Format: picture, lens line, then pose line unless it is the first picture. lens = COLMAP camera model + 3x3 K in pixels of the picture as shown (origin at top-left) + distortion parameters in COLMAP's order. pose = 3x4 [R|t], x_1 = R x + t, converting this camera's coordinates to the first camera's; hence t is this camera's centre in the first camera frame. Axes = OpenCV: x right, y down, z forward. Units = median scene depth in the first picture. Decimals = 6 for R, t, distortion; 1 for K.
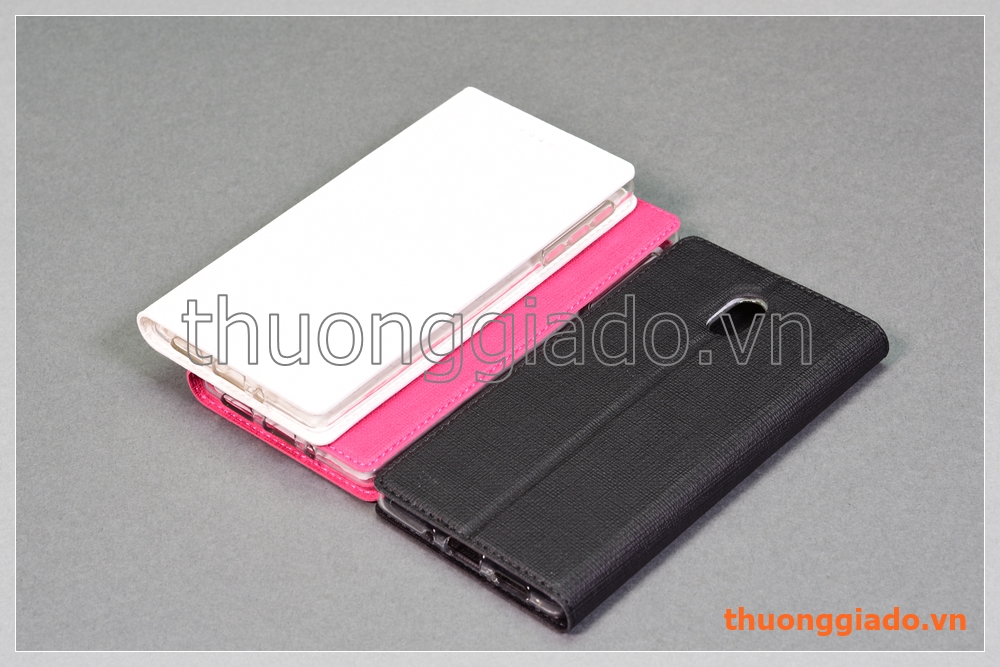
lens RADIAL K [[2592.8, 0, 500.0], [0, 2592.8, 333.5], [0, 0, 1]] dist [-0.008876, 0.347491]
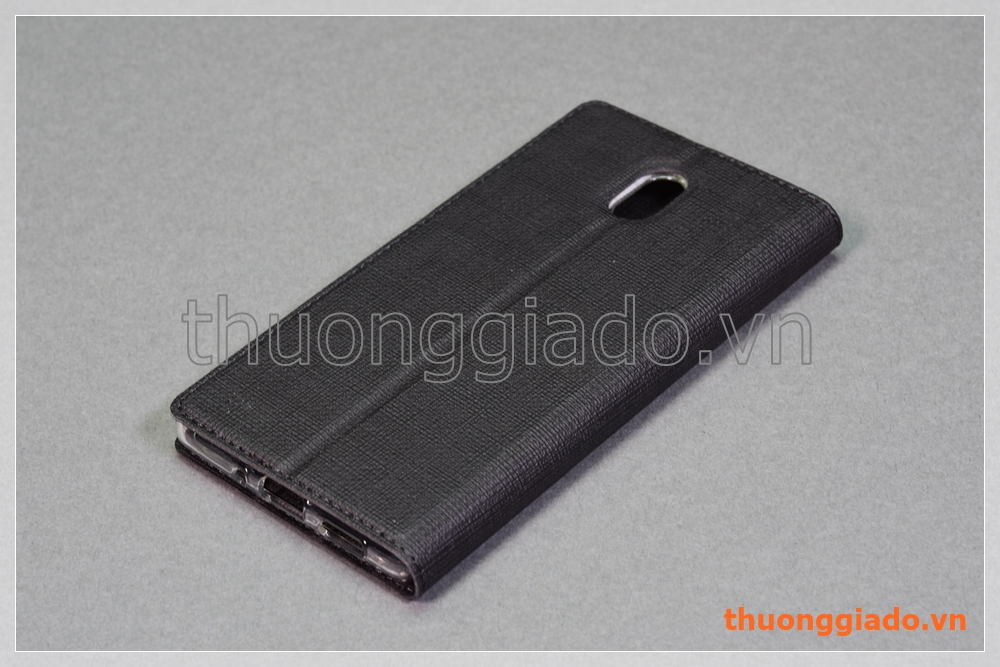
lens RADIAL K [[2589.9, 0, 521.1], [0, 2589.9, 333.5], [0, 0, 1]] dist [-0.026694, 0.510901]
pose [[0.997175, -0.048790, 0.057117, 0.033502], [0.049041, 0.998792, -0.002991, 0.031766], [-0.056902, 0.005784, 0.998363, 0.206371]]
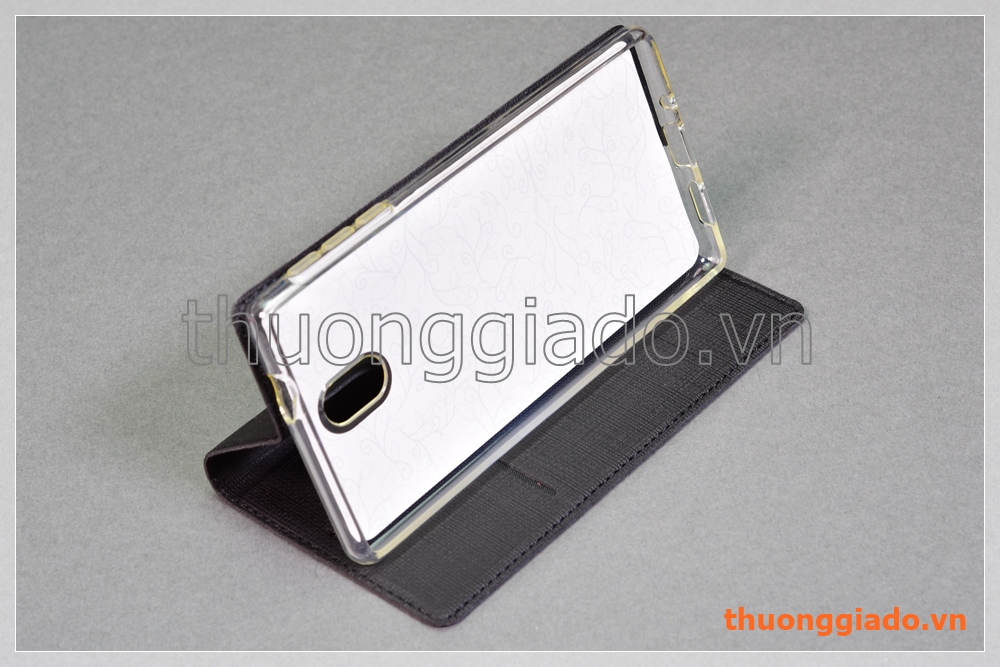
lens RADIAL K [[2592.8, 0, 500.0], [0, 2592.8, 333.5], [0, 0, 1]] dist [-0.008876, 0.347491]
pose [[0.992941, -0.076851, 0.090343, 0.016755], [0.078058, 0.996900, -0.009898, 0.036354], [-0.089302, 0.016880, 0.995862, 0.103441]]
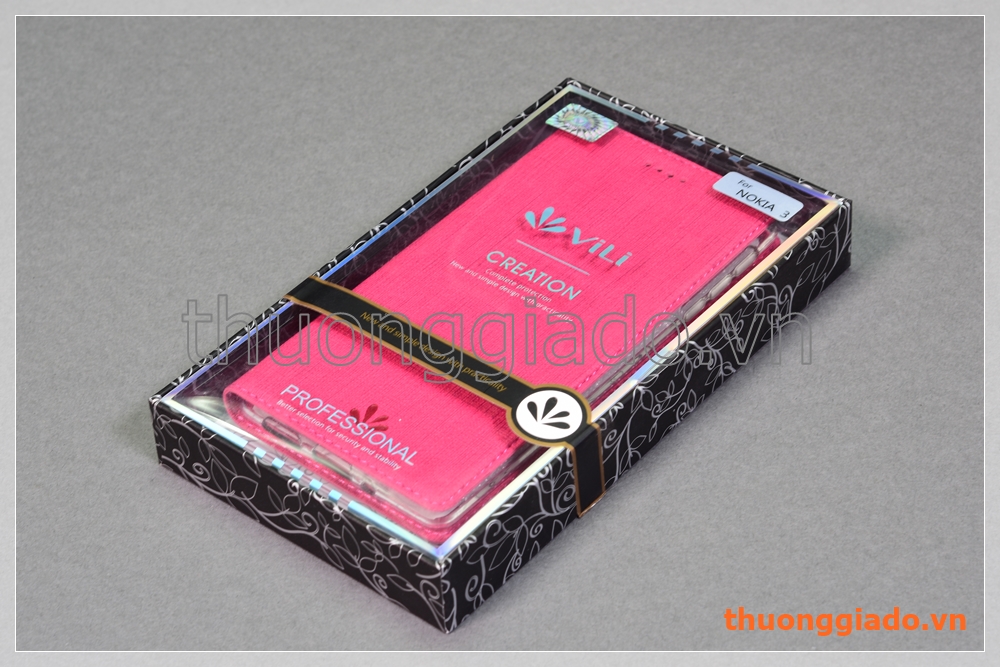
lens RADIAL K [[2592.8, 0, 500.0], [0, 2592.8, 333.5], [0, 0, 1]] dist [-0.008876, 0.347491]
pose [[0.999620, 0.016135, -0.022348, 0.102759], [-0.016154, 0.999869, -0.000641, 0.038448], [0.022334, 0.001002, 0.999750, 0.060725]]
